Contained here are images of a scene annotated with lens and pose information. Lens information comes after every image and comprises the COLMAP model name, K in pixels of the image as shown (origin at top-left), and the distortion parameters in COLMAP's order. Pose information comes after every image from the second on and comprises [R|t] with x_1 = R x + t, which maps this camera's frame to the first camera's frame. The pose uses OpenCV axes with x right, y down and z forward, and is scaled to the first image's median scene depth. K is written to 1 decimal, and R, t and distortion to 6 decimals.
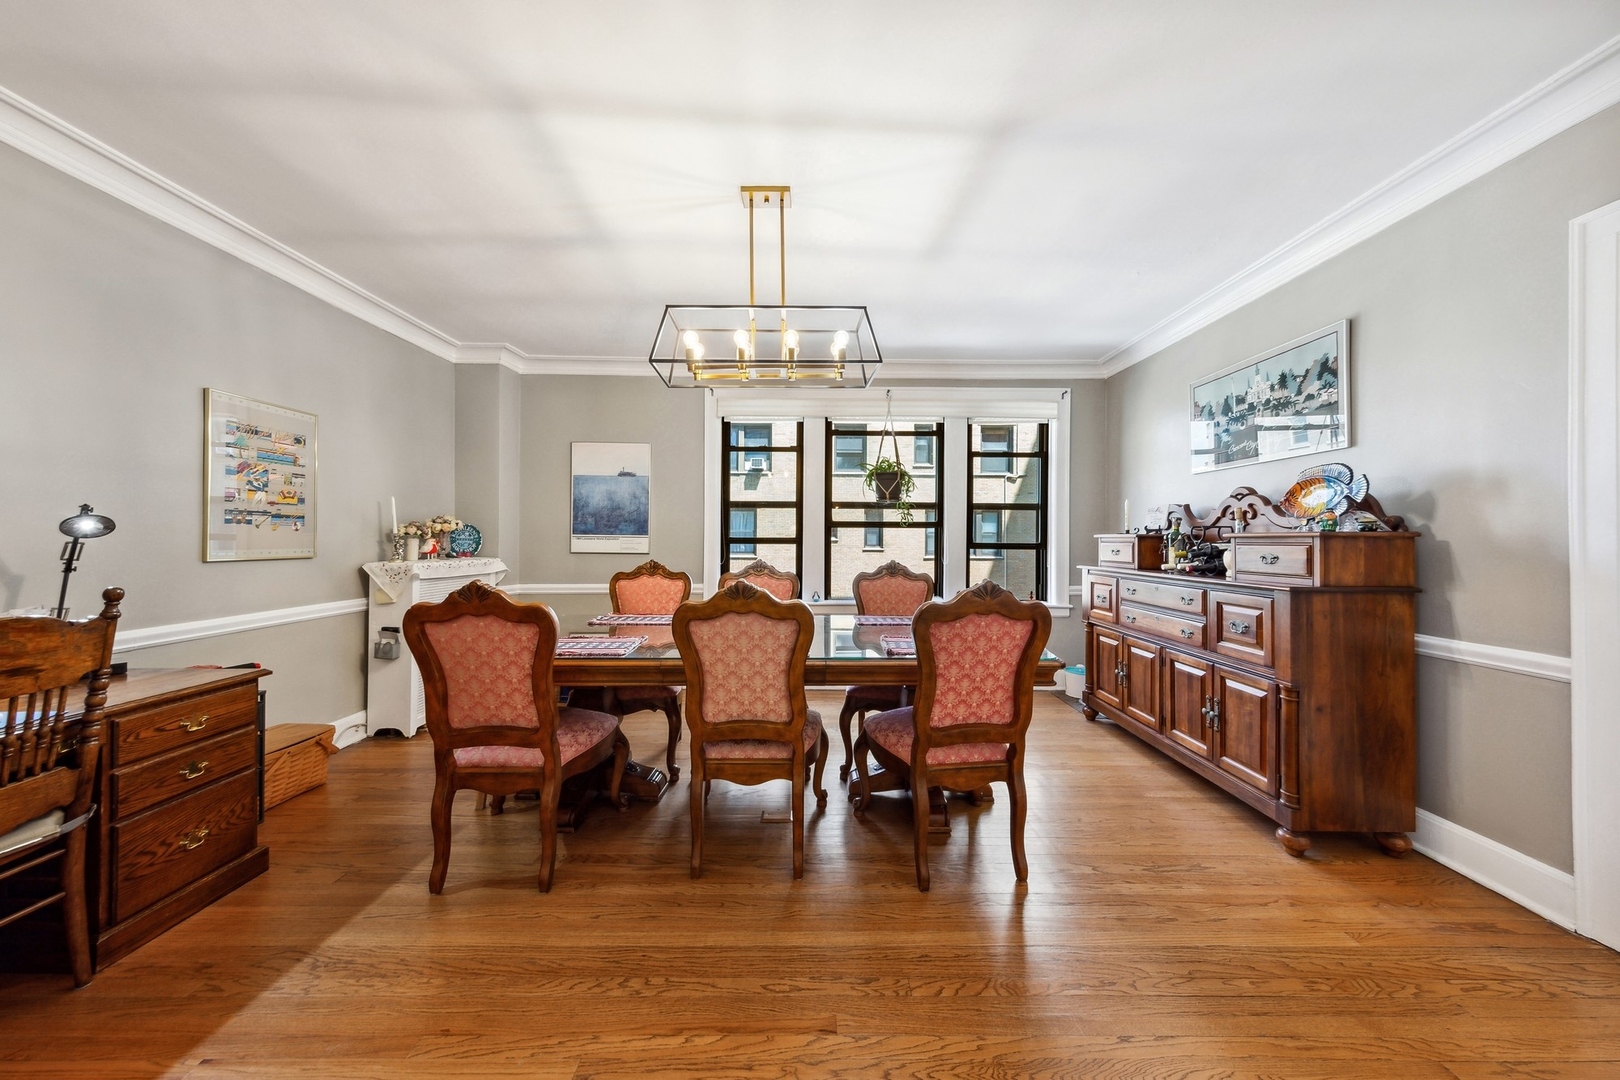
lens RADIAL K [[547.0, 0, 812.5], [0, 547.0, 533.7], [0, 0, 1]] dist [0.007564, -0.000122]
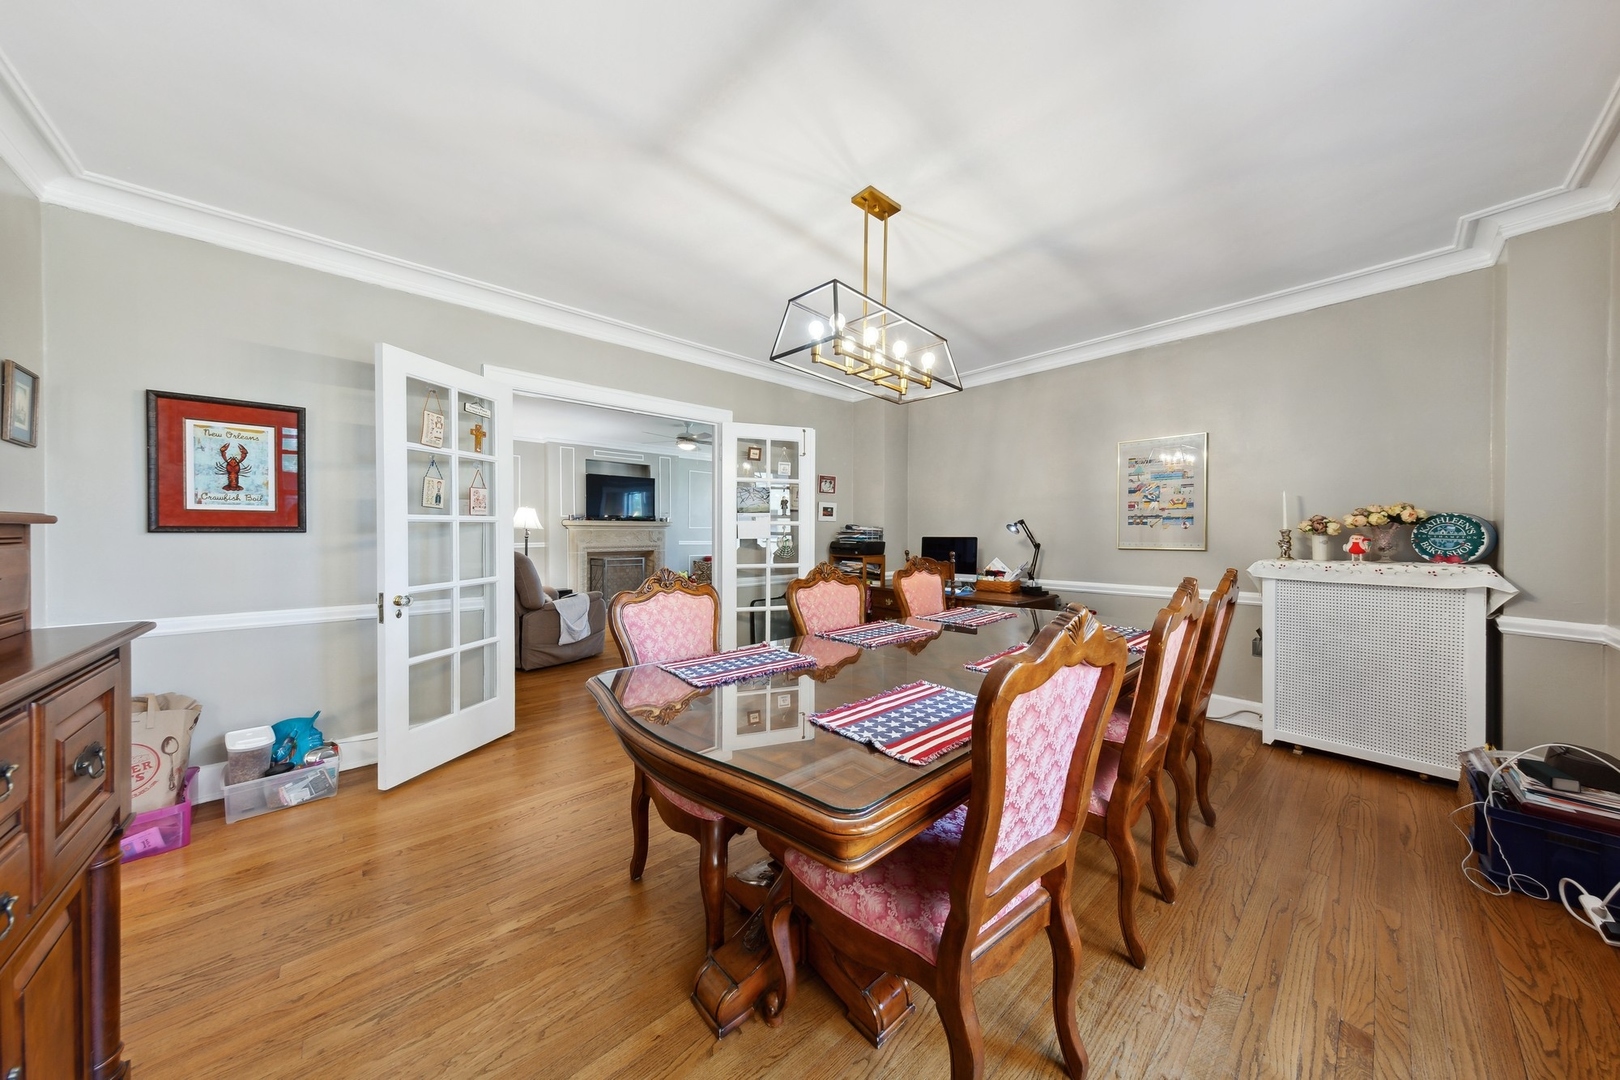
lens RADIAL K [[521.8, 0, 805.6], [0, 521.8, 537.2], [0, 0, 1]] dist [0.000913, -0.000088]
pose [[-0.741524, 0.000823, -0.670926, 0.558928], [0.001817, 0.999998, -0.000782, 0.014625], [0.670924, -0.001799, -0.741524, 1.338056]]
